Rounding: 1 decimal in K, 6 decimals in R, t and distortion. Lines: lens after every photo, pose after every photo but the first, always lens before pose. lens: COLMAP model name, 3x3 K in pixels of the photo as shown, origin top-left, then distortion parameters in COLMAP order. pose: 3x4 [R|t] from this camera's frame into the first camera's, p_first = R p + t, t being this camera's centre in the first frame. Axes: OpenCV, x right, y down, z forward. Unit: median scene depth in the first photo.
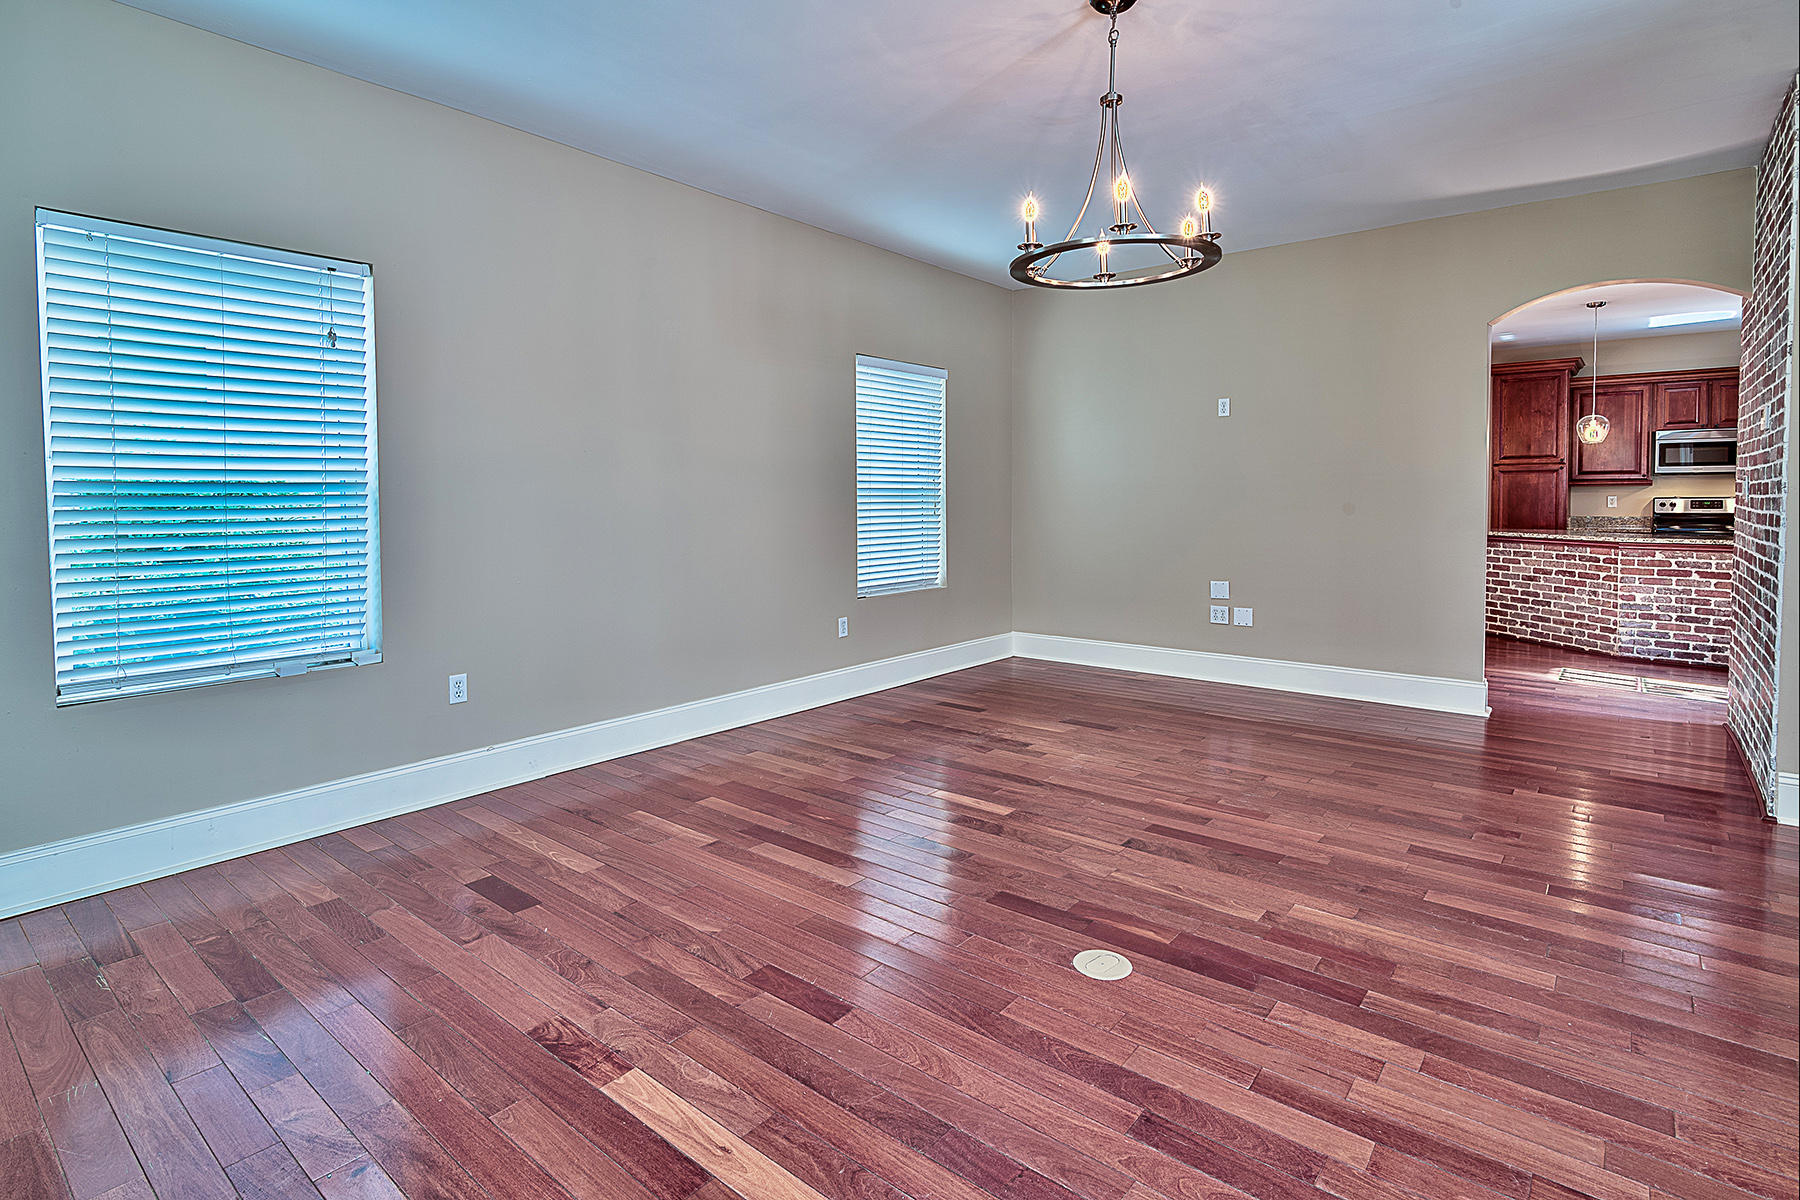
lens RADIAL K [[886.4, 0, 890.0], [0, 886.4, 514.7], [0, 0, 1]] dist [0.001036, 0.000659]
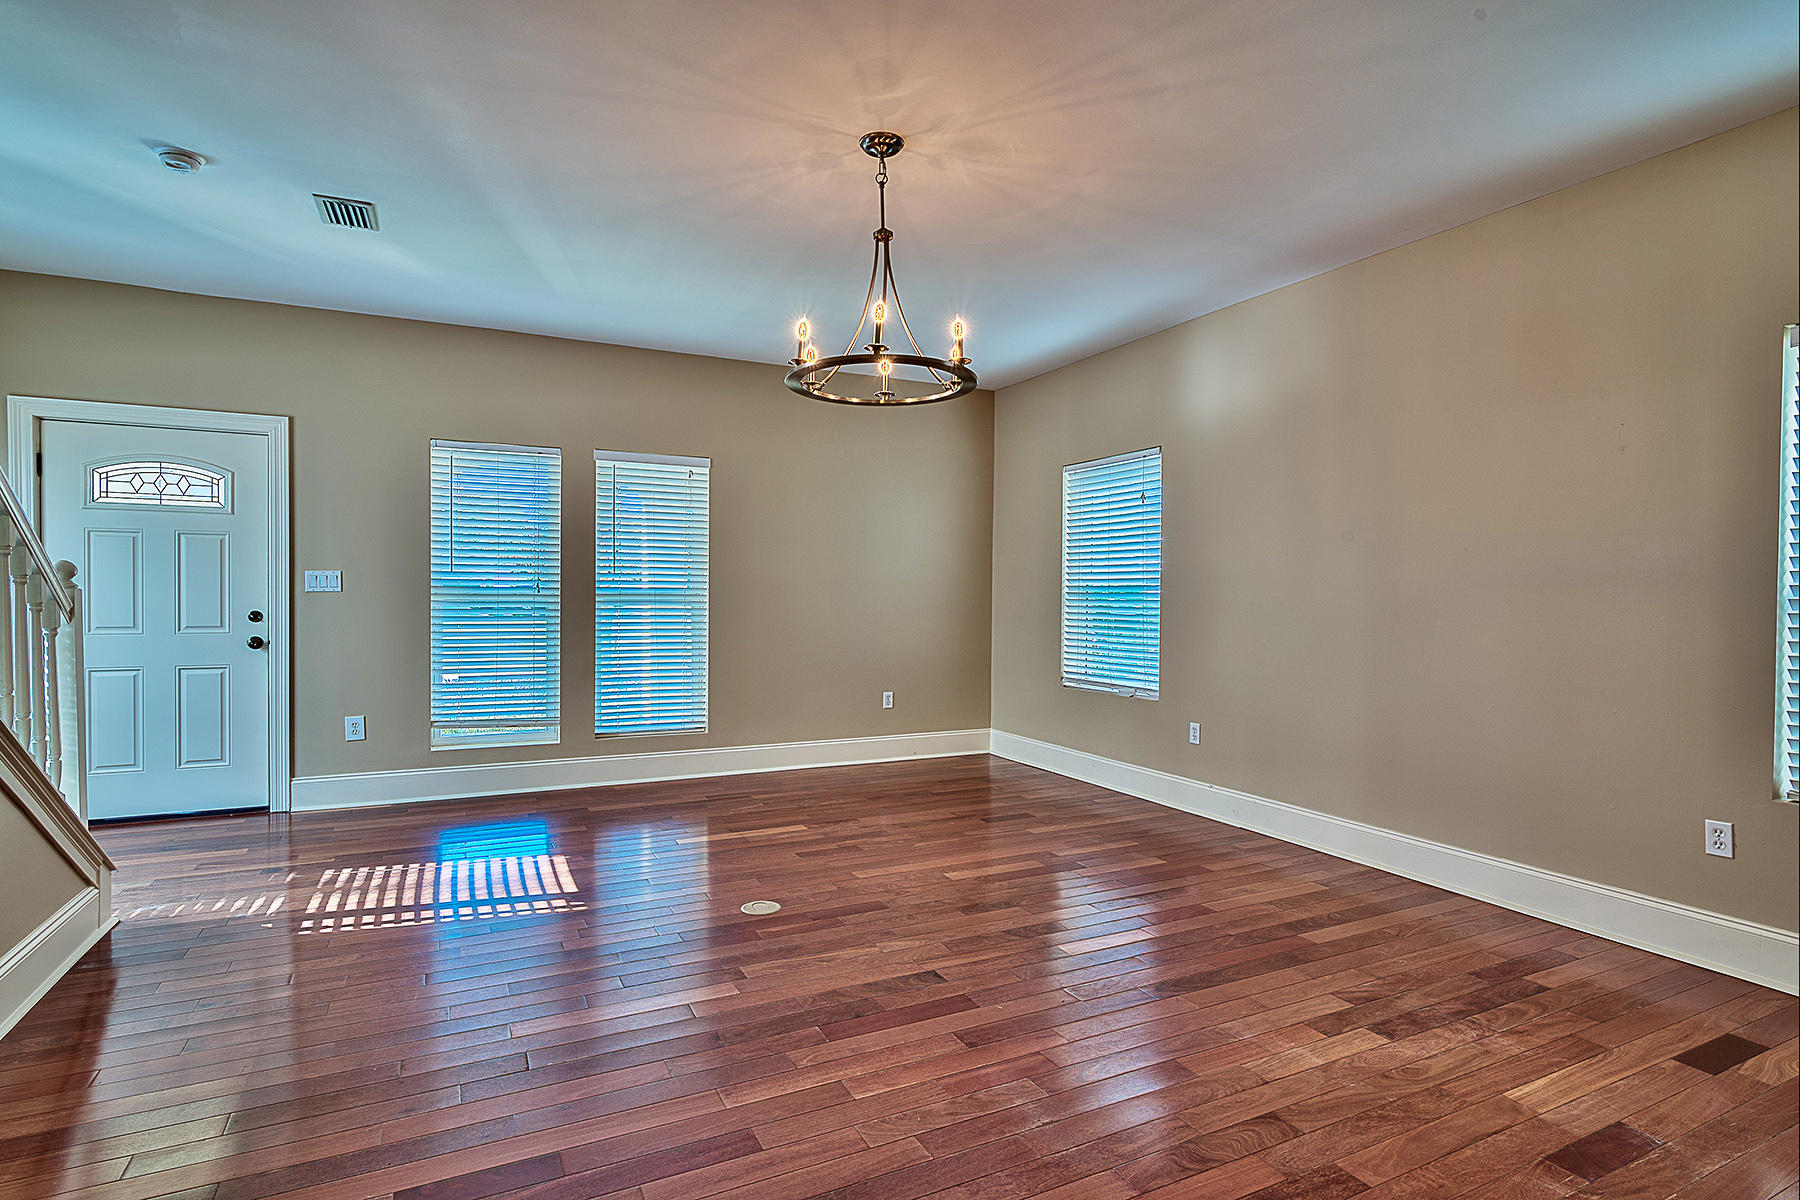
lens RADIAL K [[877.0, 0, 890.1], [0, 877.0, 602.0], [0, 0, 1]] dist [-0.000111, 0.000011]
pose [[-0.397429, 0.006842, -0.917607, 1.003568], [-0.020218, 0.999664, 0.016210, -0.017946], [0.917410, 0.024995, -0.397157, 1.189180]]
